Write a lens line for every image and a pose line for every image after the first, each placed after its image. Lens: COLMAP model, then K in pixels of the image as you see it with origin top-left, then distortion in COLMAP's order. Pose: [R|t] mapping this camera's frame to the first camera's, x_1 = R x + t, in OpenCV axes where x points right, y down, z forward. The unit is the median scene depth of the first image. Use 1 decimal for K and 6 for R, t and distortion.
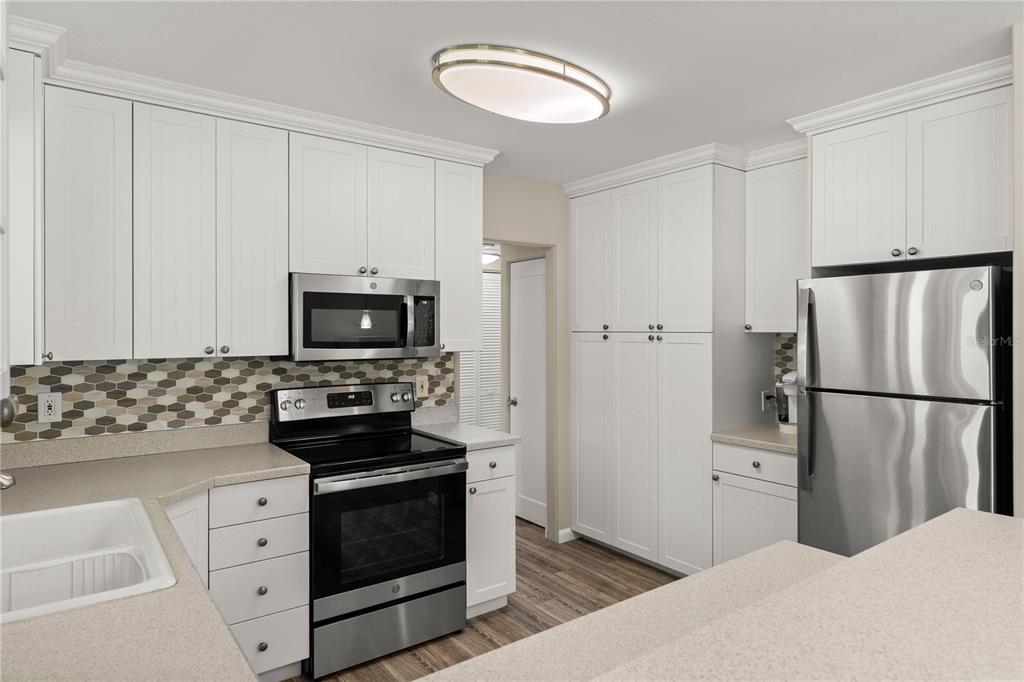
lens RADIAL K [[612.2, 0, 513.2], [0, 612.2, 327.3], [0, 0, 1]] dist [-0.001549, -0.000291]
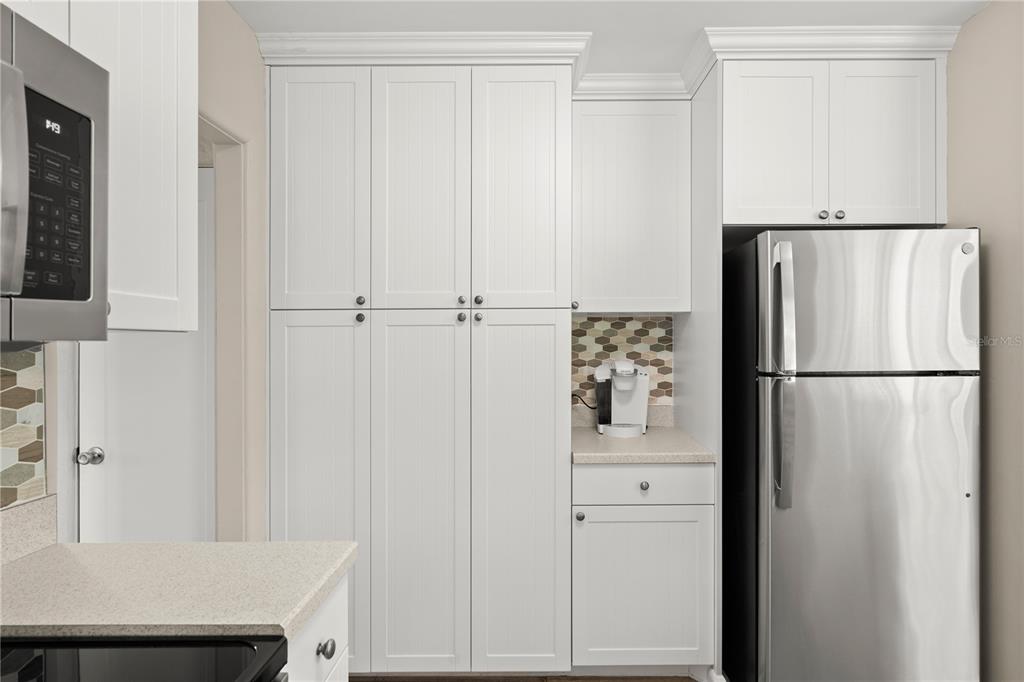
lens RADIAL K [[537.9, 0, 524.2], [0, 537.9, 339.9], [0, 0, 1]] dist [-0.001003, -0.000193]
pose [[0.597142, 0.001966, 0.802133, -0.180777], [0.002785, 0.999986, -0.004524, 0.043315], [-0.802131, 0.004935, 0.597128, 0.625025]]
